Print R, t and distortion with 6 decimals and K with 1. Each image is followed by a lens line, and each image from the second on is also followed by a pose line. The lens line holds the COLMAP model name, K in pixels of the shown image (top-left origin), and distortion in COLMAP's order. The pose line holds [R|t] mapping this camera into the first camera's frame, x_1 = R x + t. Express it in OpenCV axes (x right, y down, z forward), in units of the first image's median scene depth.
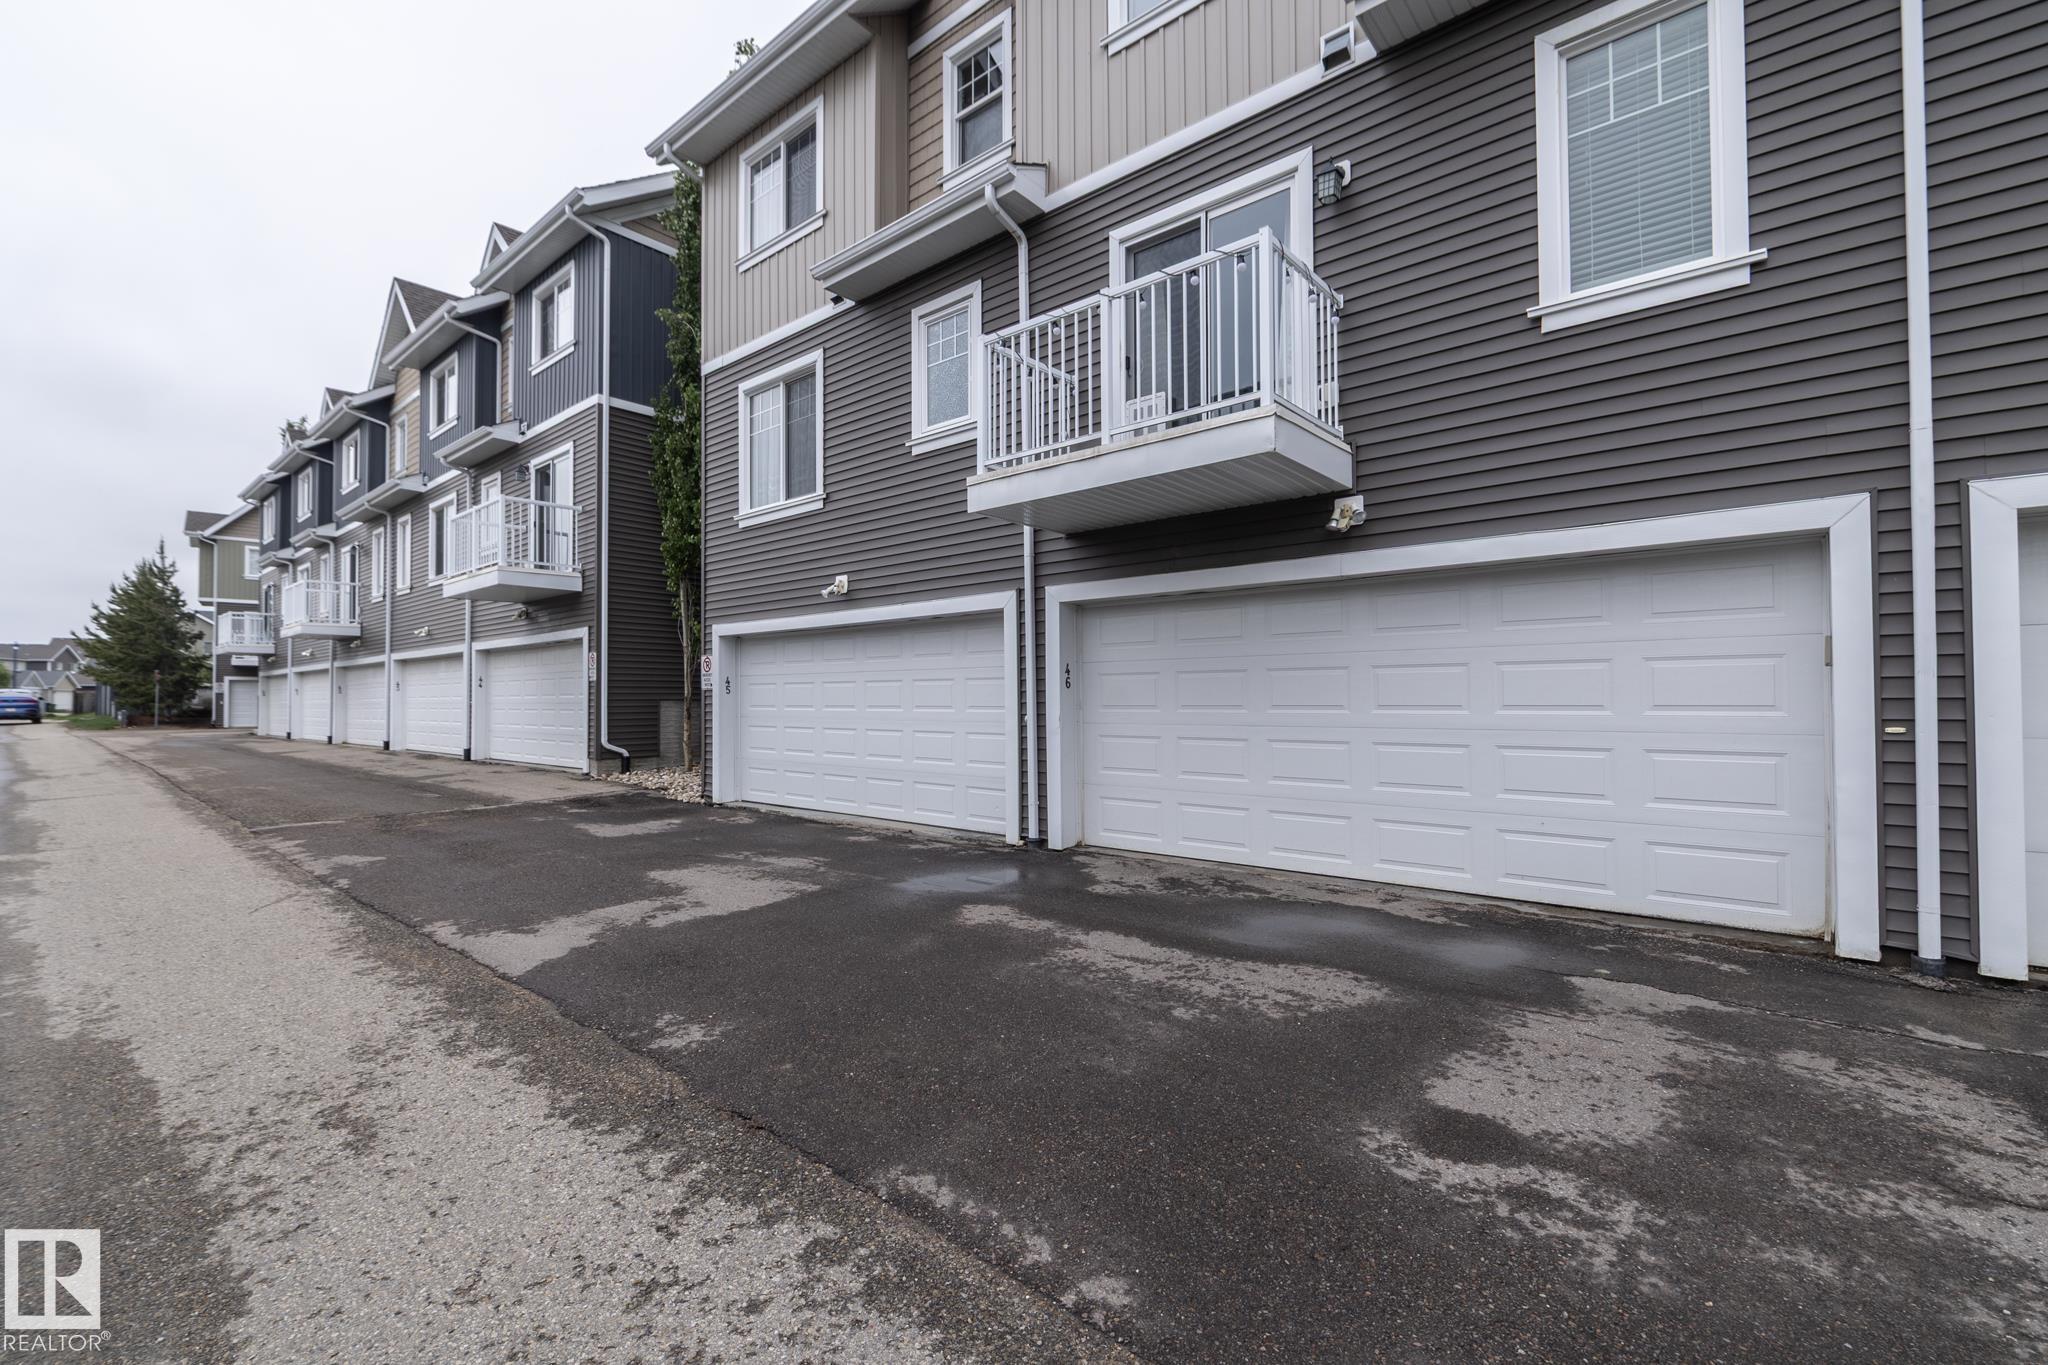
lens RADIAL K [[868.1, 0, 1021.9], [0, 868.1, 682.5], [0, 0, 1]] dist [-0.000074, -0.000722]
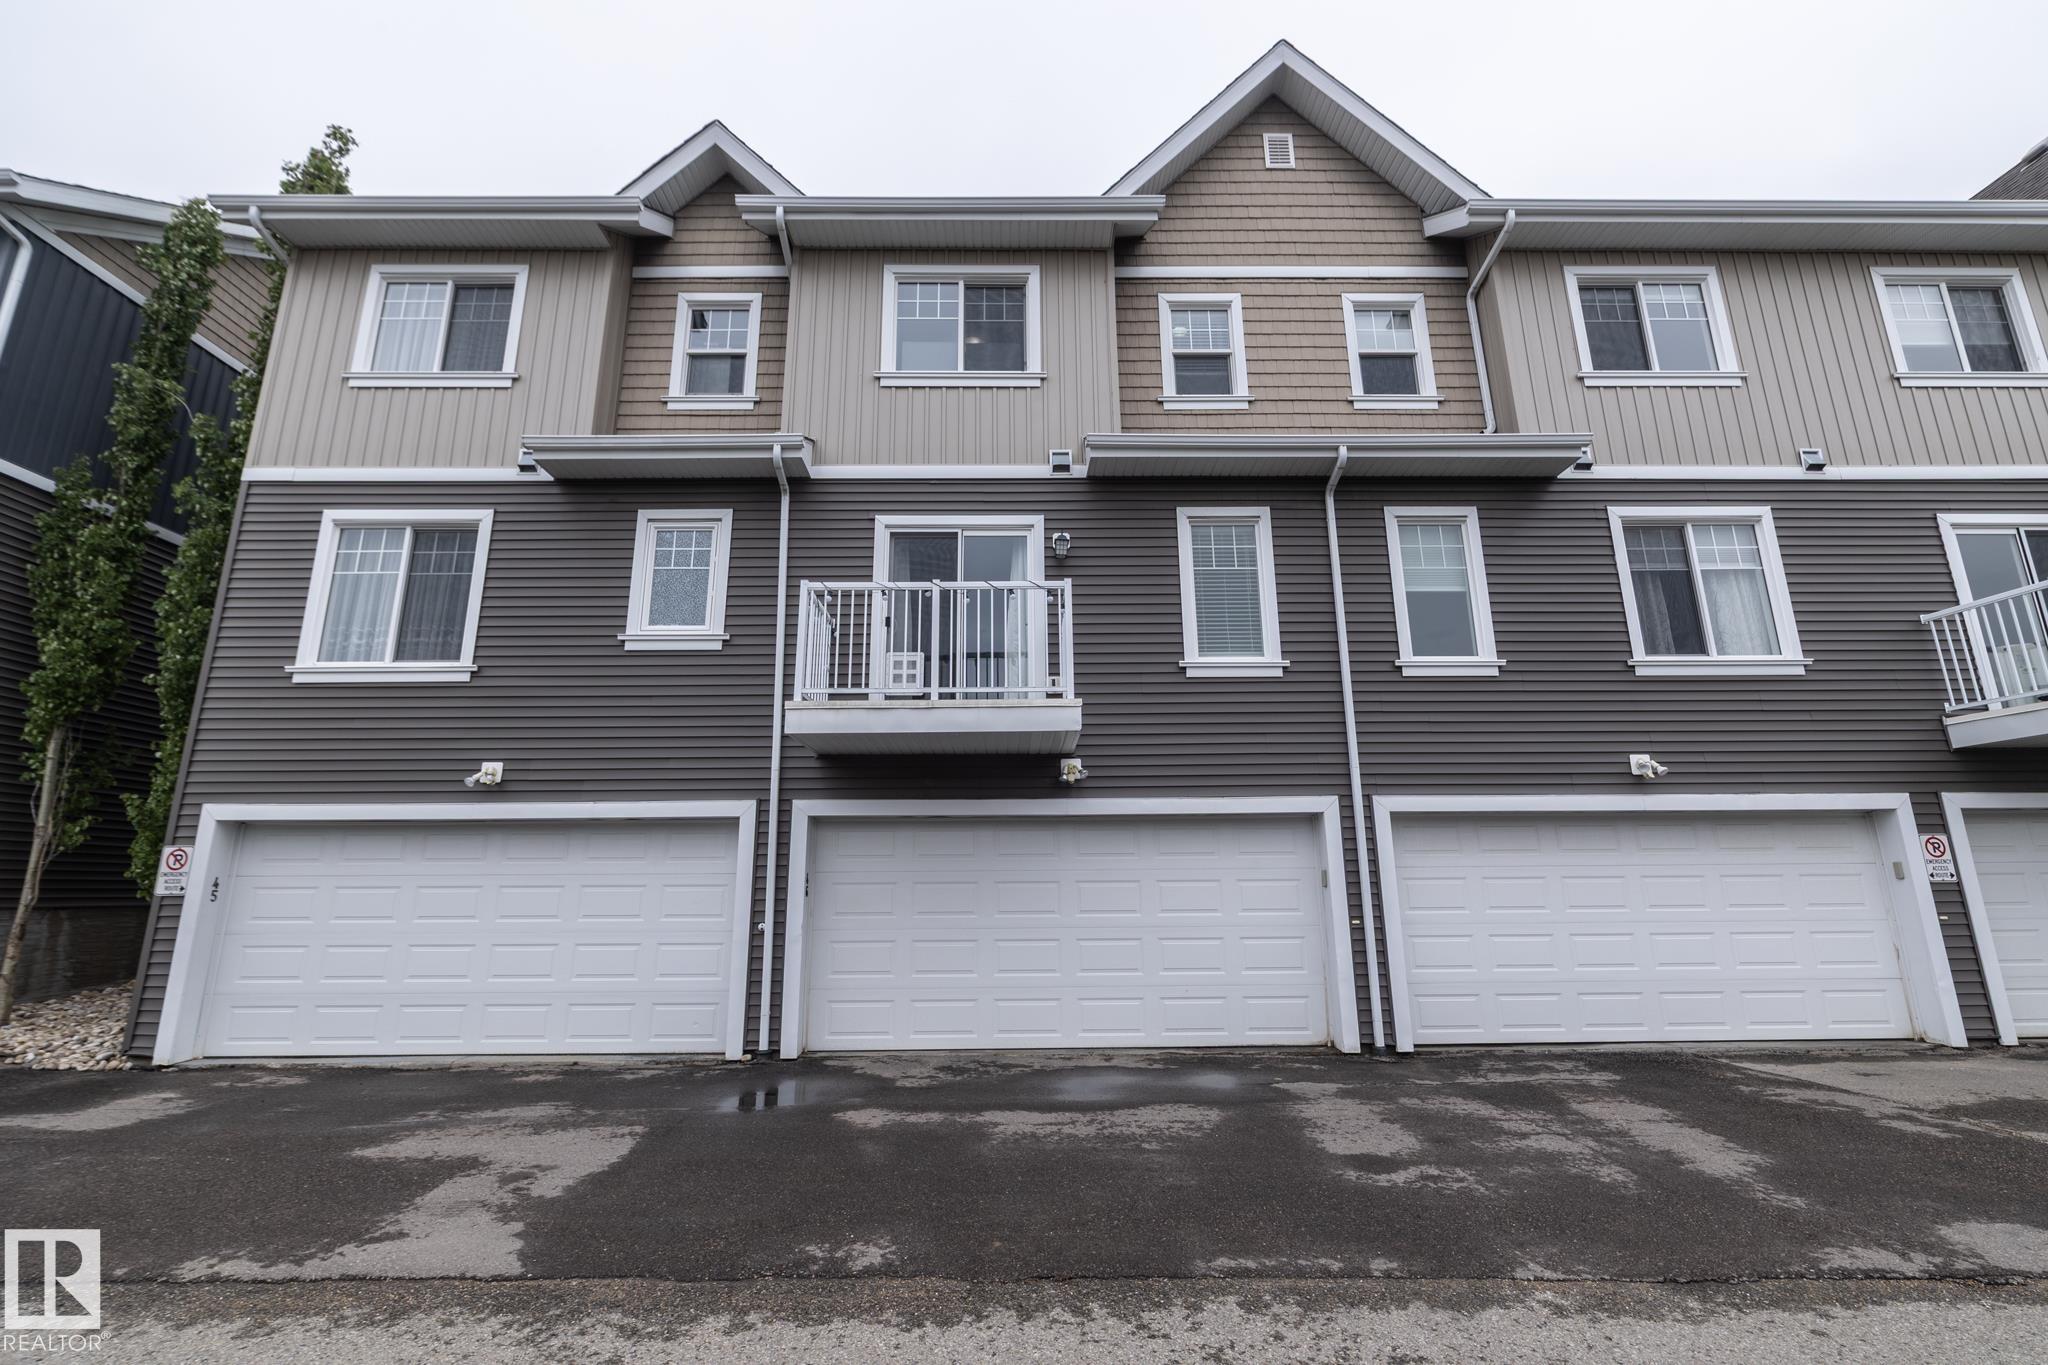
lens RADIAL K [[868.1, 0, 1021.9], [0, 868.1, 682.5], [0, 0, 1]] dist [-0.000074, -0.000722]
pose [[0.753684, 0.151259, 0.639595, -0.700687], [-0.009366, 0.975530, -0.219667, -0.027274], [-0.657170, 0.159569, 0.736658, -0.007958]]
